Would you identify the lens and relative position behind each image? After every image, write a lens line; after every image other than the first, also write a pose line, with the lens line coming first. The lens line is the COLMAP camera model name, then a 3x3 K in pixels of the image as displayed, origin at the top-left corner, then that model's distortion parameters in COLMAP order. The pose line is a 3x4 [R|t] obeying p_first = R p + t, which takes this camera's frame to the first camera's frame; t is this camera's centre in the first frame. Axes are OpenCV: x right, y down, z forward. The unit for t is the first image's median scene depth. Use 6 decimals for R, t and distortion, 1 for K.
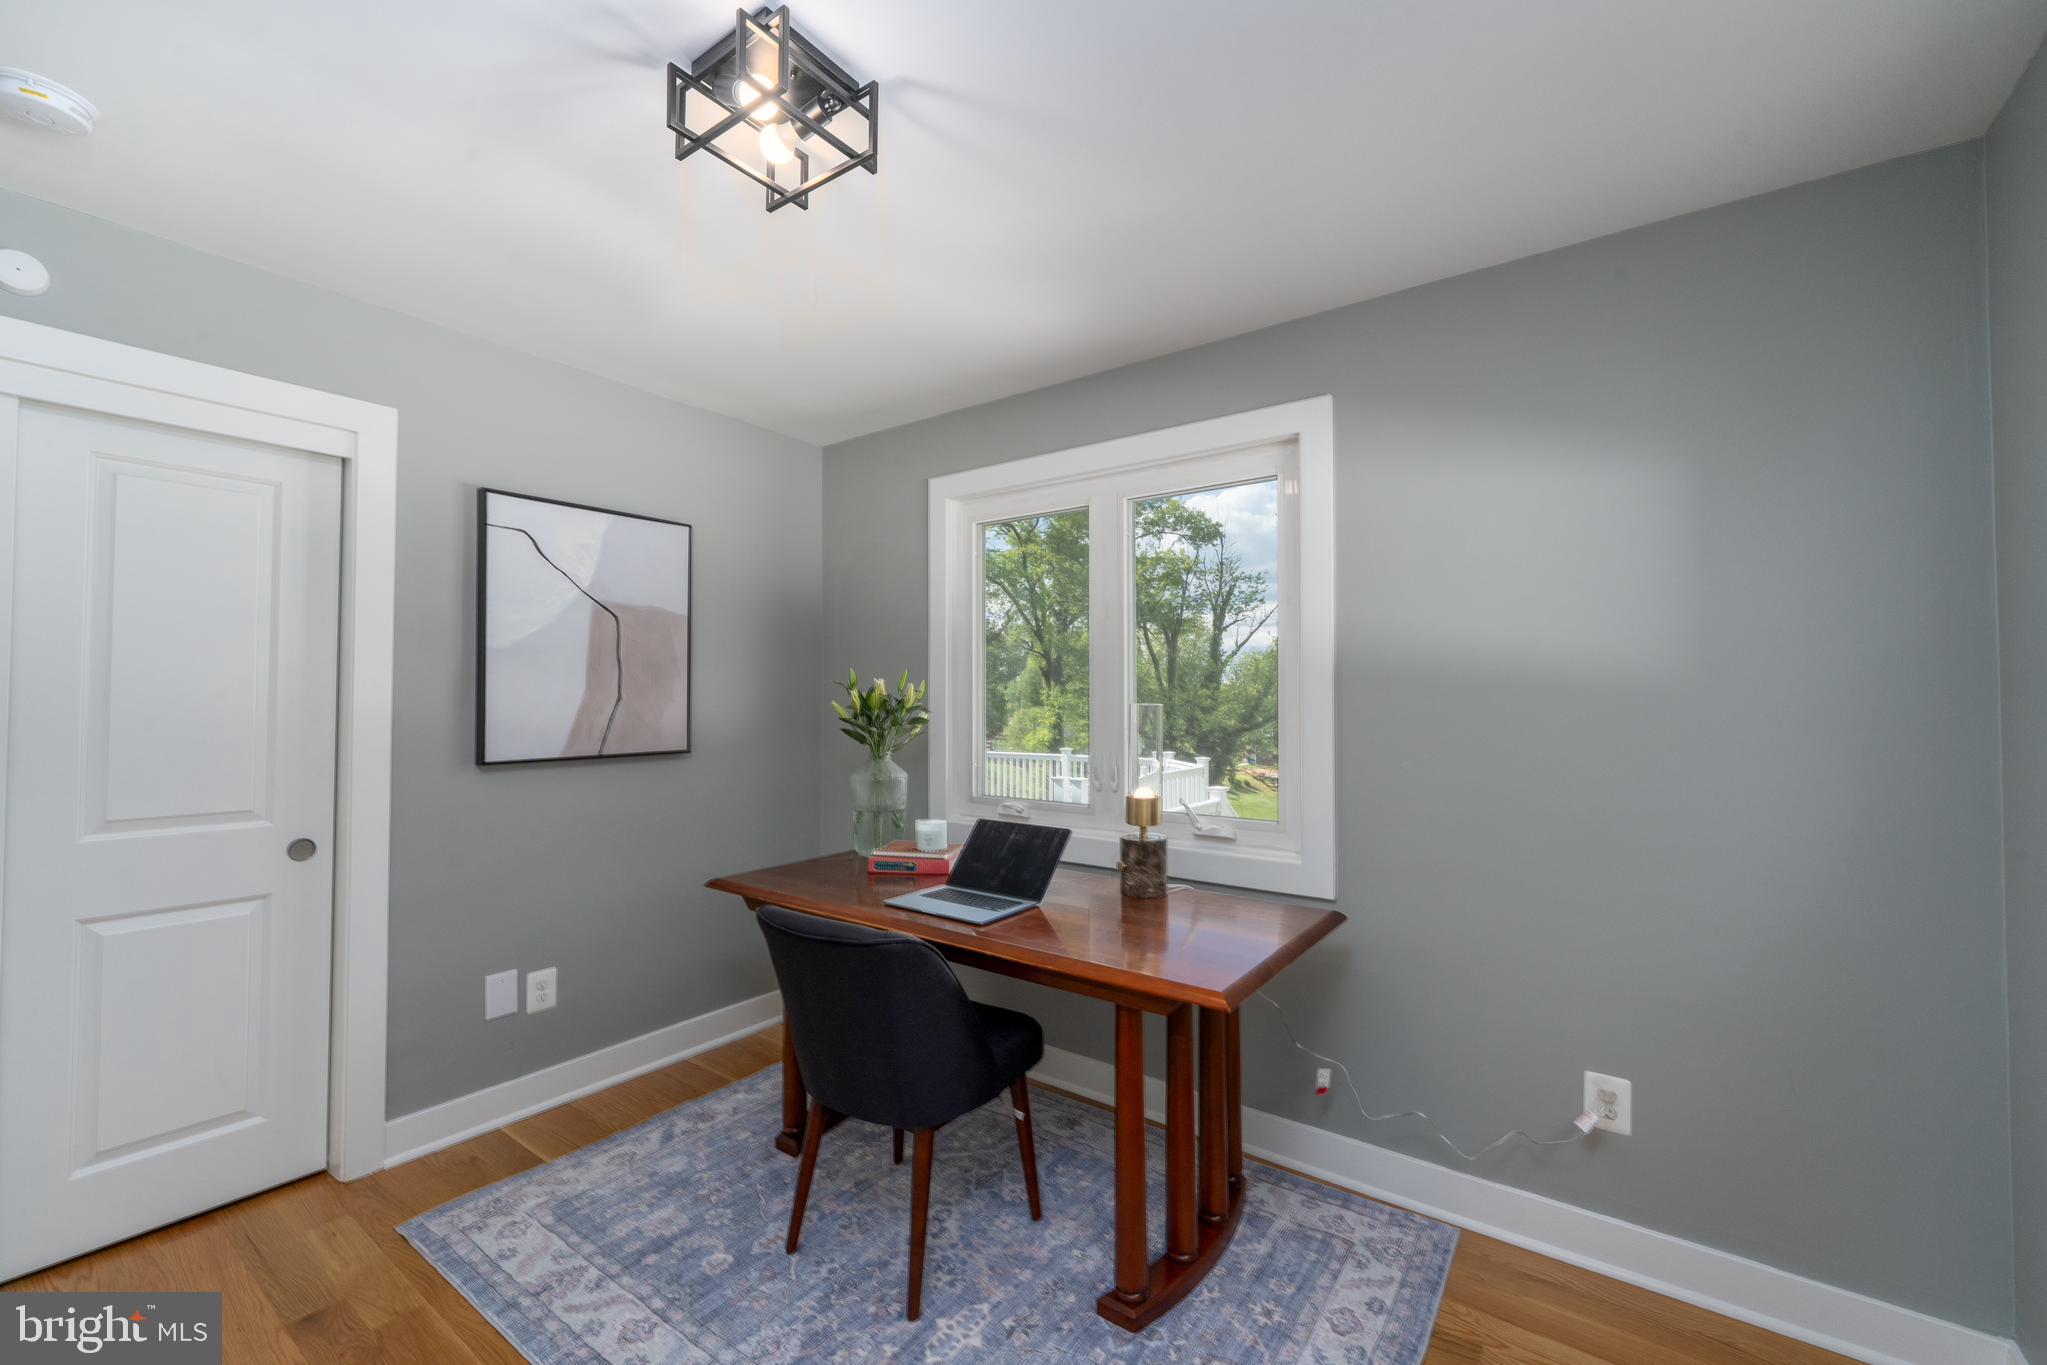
lens RADIAL K [[832.8, 0, 1030.7], [0, 832.8, 686.8], [0, 0, 1]] dist [0.000996, -0.000127]
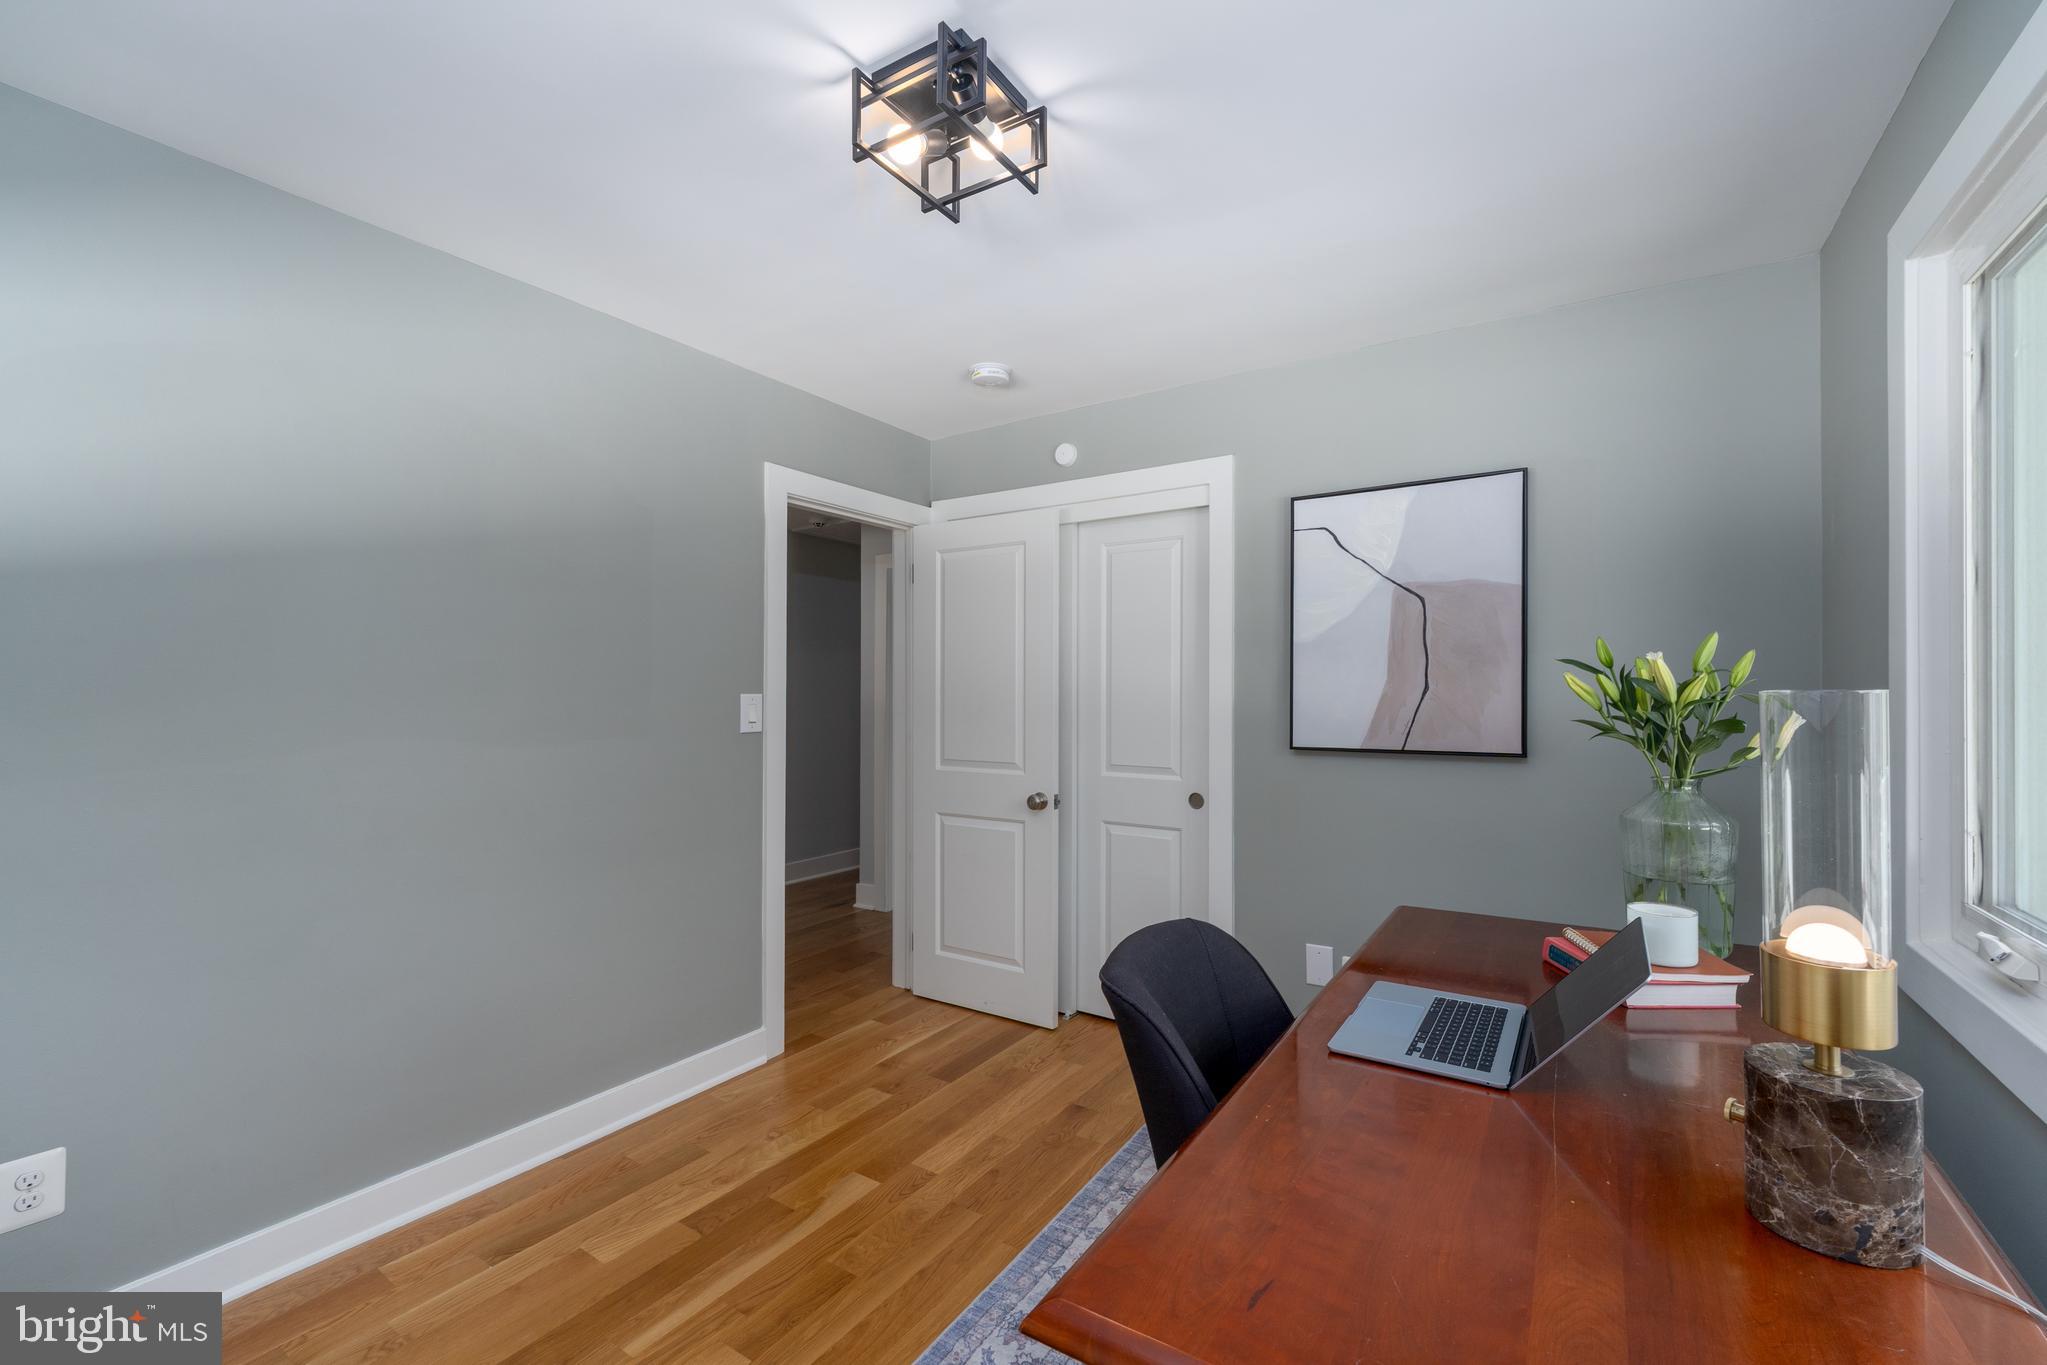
lens RADIAL K [[832.8, 0, 1030.7], [0, 832.8, 686.8], [0, 0, 1]] dist [0.000996, -0.000127]
pose [[0.051469, -0.007108, -0.998649, 0.391226], [0.015789, 0.999855, -0.006303, 0.011238], [0.998550, -0.015443, 0.051574, 0.549059]]
